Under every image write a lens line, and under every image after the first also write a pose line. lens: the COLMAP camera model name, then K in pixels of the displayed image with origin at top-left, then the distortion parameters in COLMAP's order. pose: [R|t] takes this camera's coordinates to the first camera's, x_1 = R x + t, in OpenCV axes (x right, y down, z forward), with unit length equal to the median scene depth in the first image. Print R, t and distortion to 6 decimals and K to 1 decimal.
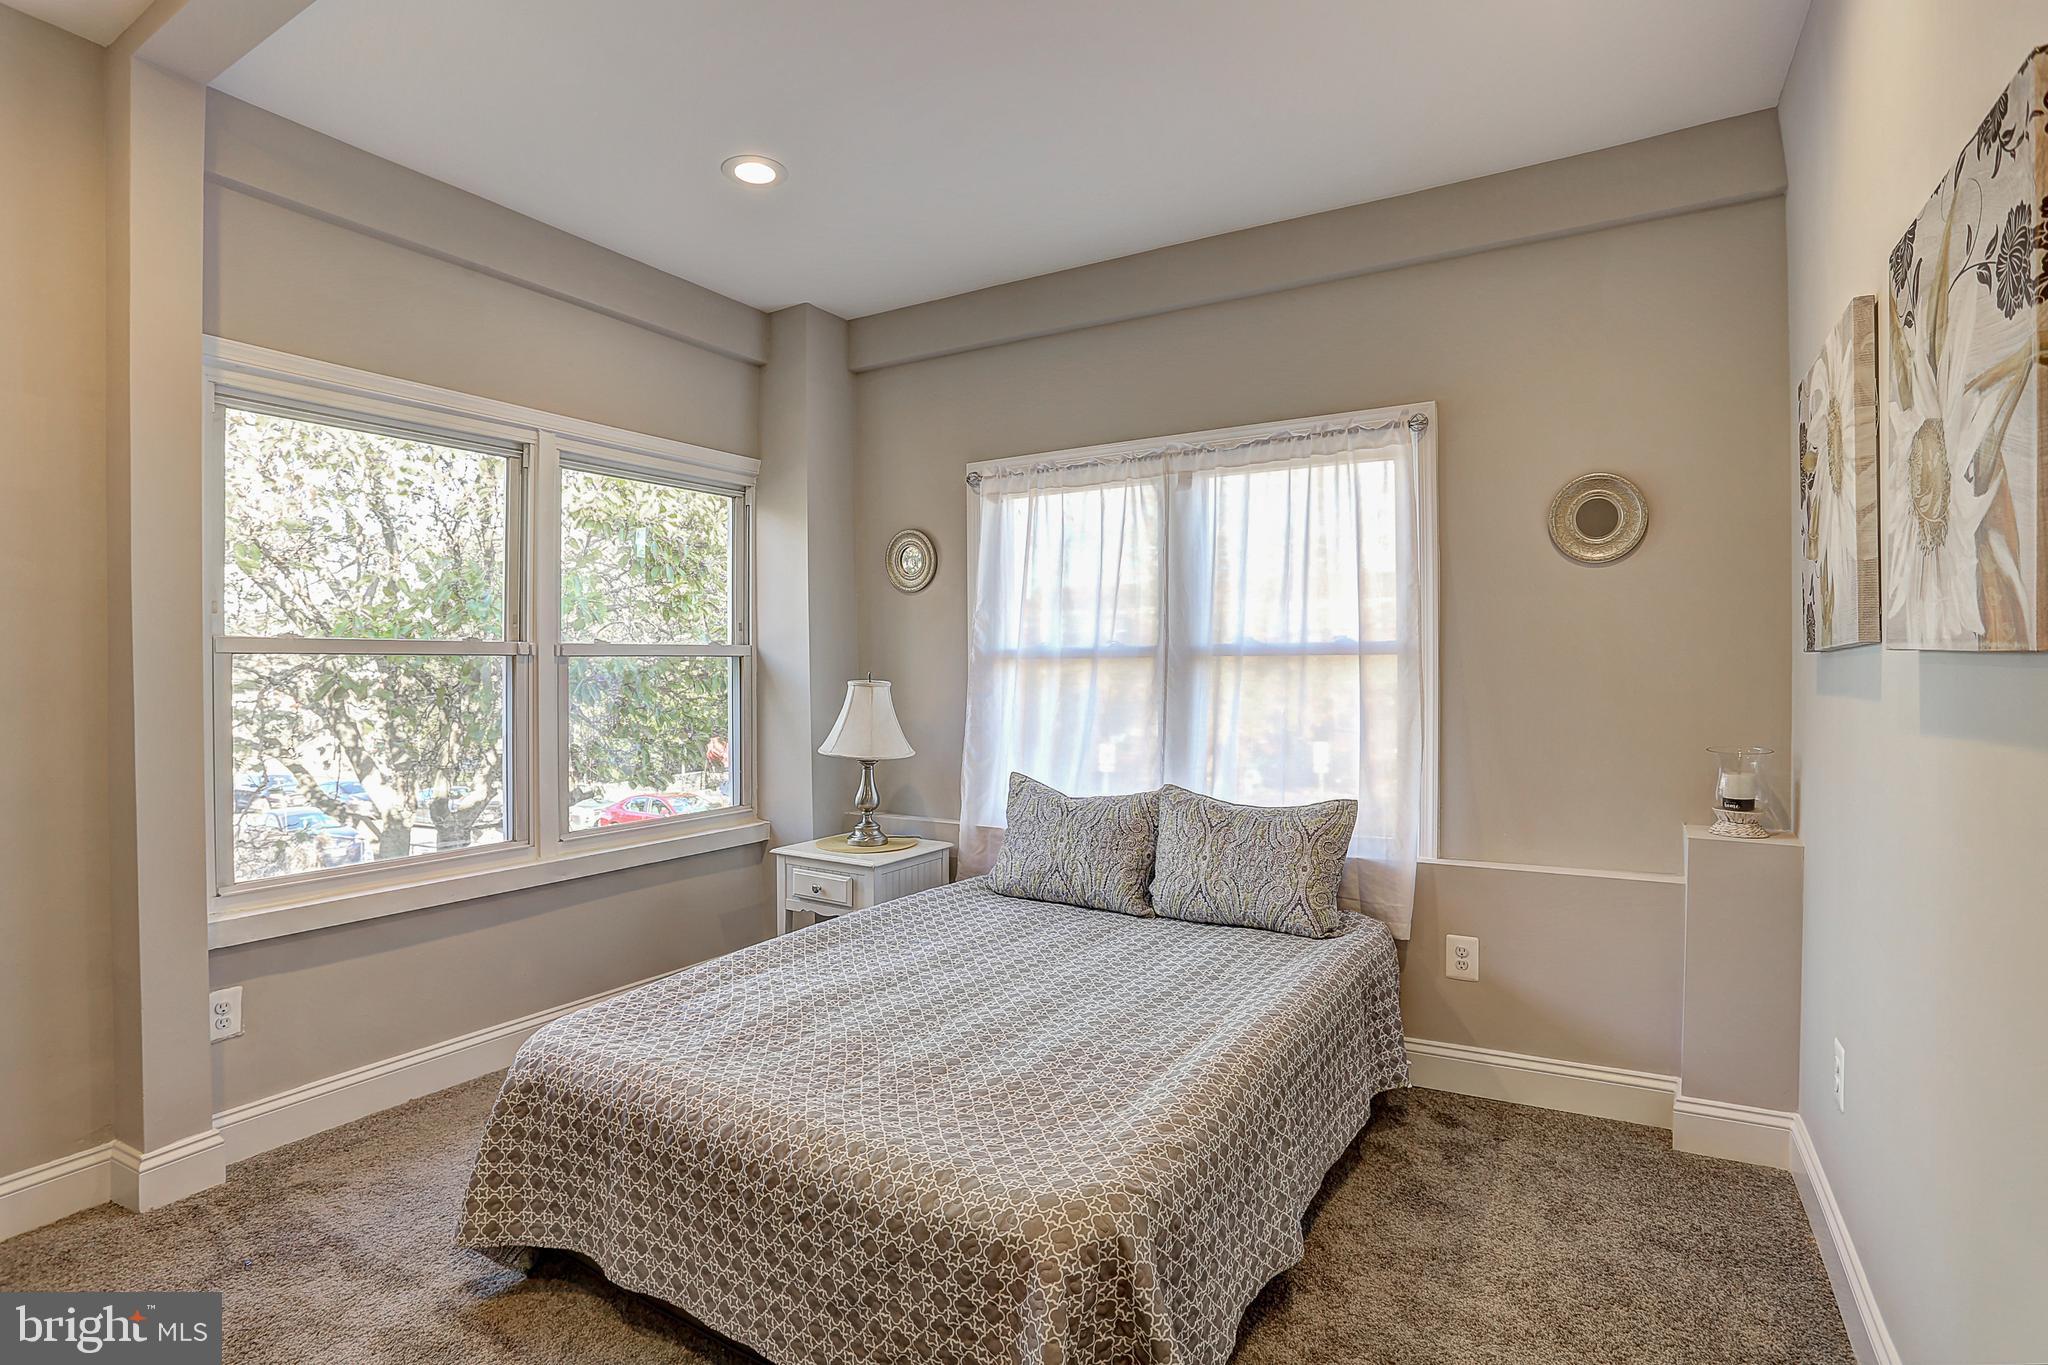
lens RADIAL K [[1022.4, 0, 1043.0], [0, 1022.4, 676.5], [0, 0, 1]] dist [-0.038084, 0.015542]
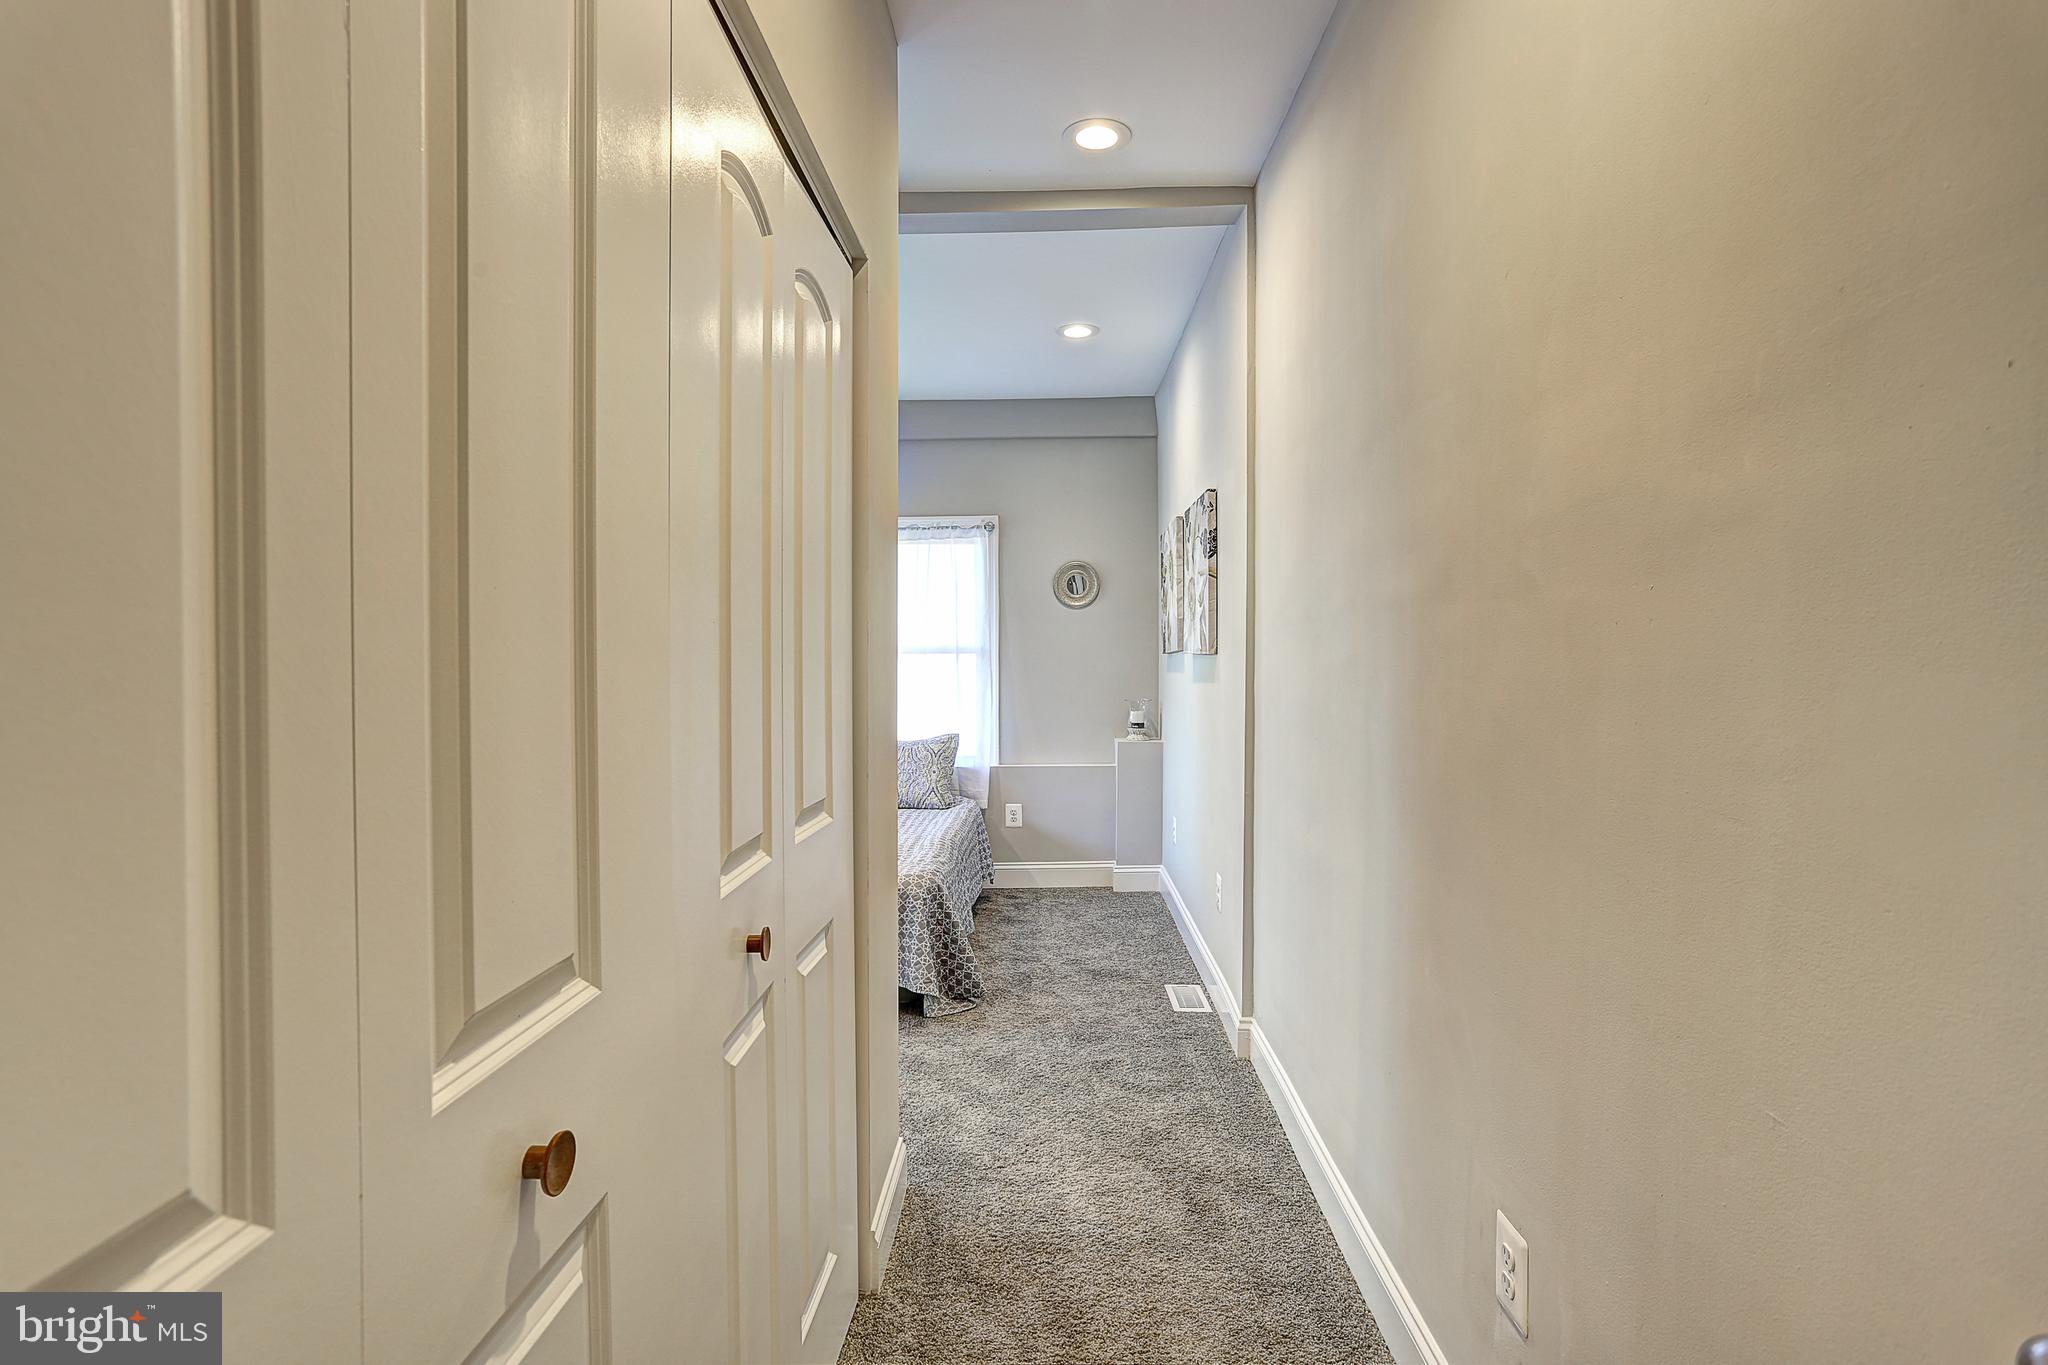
lens RADIAL K [[1022.4, 0, 1022.5], [0, 1022.4, 679.3], [0, 0, 1]] dist [-0.038084, 0.015542]
pose [[0.878797, -0.006421, 0.477152, -0.512543], [0.003954, 0.999973, 0.006175, 0.015979], [-0.477179, -0.003540, 0.878799, -0.722710]]
